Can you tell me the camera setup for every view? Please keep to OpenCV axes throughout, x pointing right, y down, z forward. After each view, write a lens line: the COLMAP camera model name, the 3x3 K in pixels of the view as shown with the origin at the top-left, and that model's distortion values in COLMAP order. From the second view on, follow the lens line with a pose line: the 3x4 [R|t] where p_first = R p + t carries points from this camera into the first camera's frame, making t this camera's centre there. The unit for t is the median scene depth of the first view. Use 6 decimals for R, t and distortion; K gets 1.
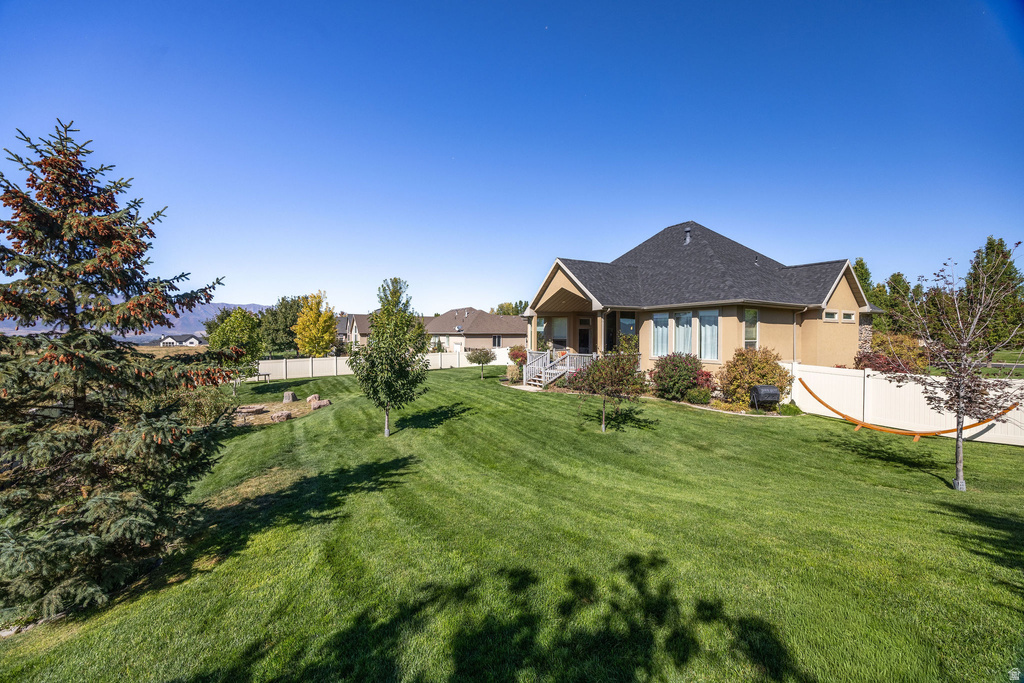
lens RADIAL K [[399.7, 0, 512.0], [0, 399.7, 341.5], [0, 0, 1]] dist [0.000856, -0.000060]
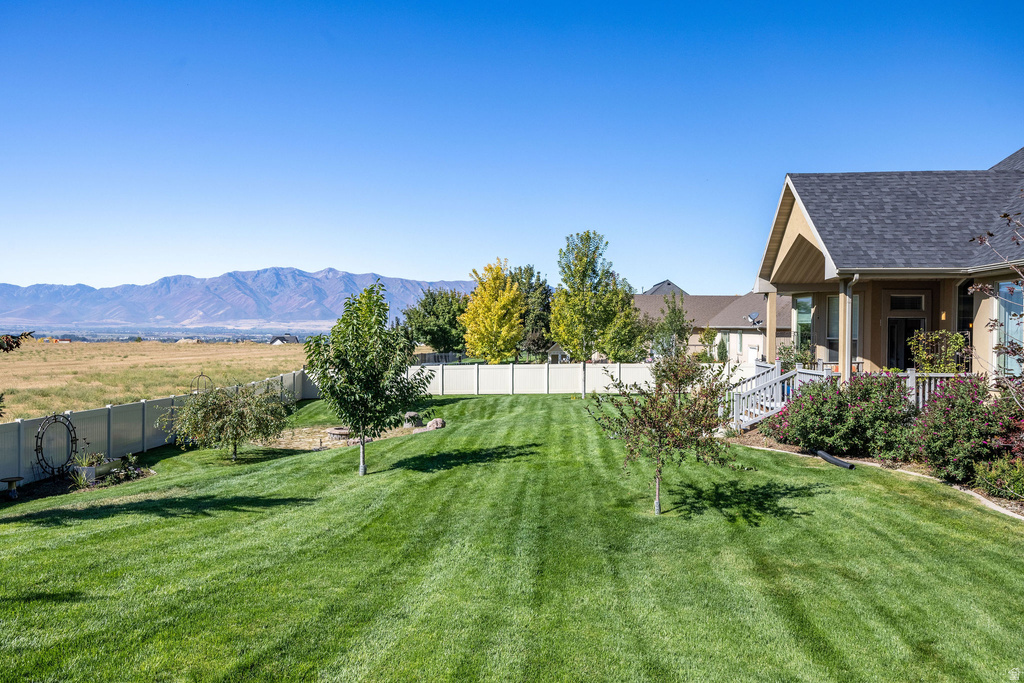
lens RADIAL K [[750.1, 0, 512.0], [0, 750.1, 341.5], [0, 0, 1]] dist [0.001852, 0.000392]
pose [[0.841262, 0.013097, -0.540469, 0.294620], [-0.014191, 0.999897, 0.002142, 0.000079], [0.540442, 0.005868, 0.841361, 0.033008]]
